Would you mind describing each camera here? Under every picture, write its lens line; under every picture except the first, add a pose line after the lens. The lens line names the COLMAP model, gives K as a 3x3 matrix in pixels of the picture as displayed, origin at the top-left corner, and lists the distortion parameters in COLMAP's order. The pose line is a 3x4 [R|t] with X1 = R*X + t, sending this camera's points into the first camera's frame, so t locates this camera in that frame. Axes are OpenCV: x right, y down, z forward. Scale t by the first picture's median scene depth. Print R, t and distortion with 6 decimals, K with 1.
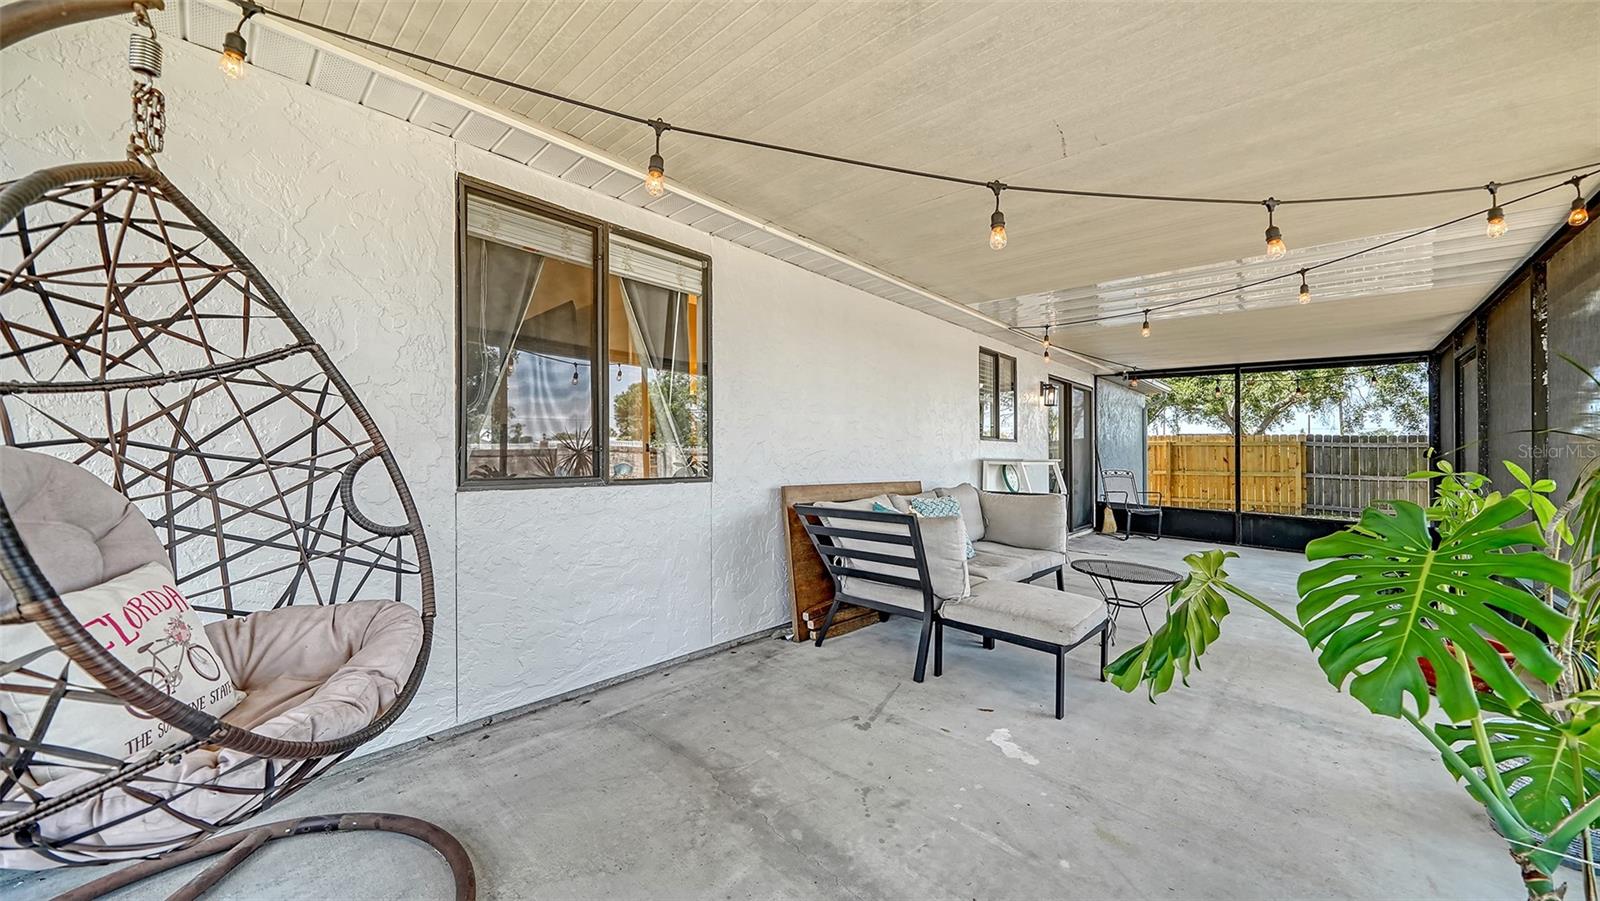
lens RADIAL K [[565.6, 0, 799.4], [0, 565.6, 459.6], [0, 0, 1]] dist [-0.006473, -0.000104]
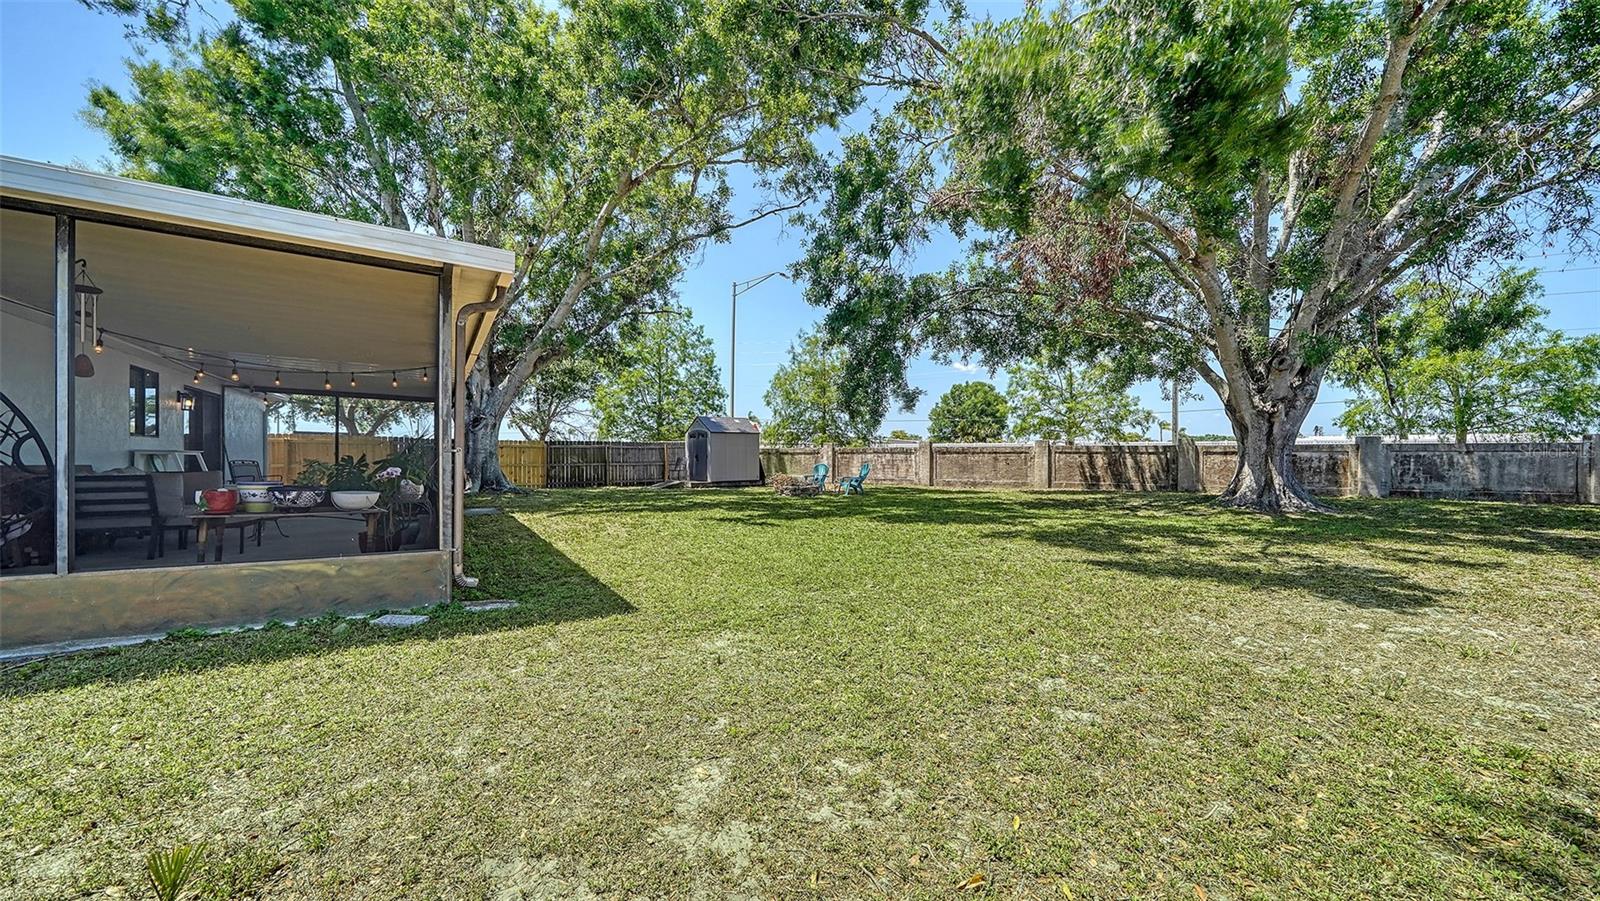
lens RADIAL K [[565.6, 0, 792.1], [0, 565.6, 459.7], [0, 0, 1]] dist [-0.006473, -0.000104]
pose [[0.252108, -0.003307, 0.967693, -0.474756], [-0.000655, 0.999993, 0.003588, 0.014581], [-0.967699, -0.001538, 0.252104, -0.703677]]
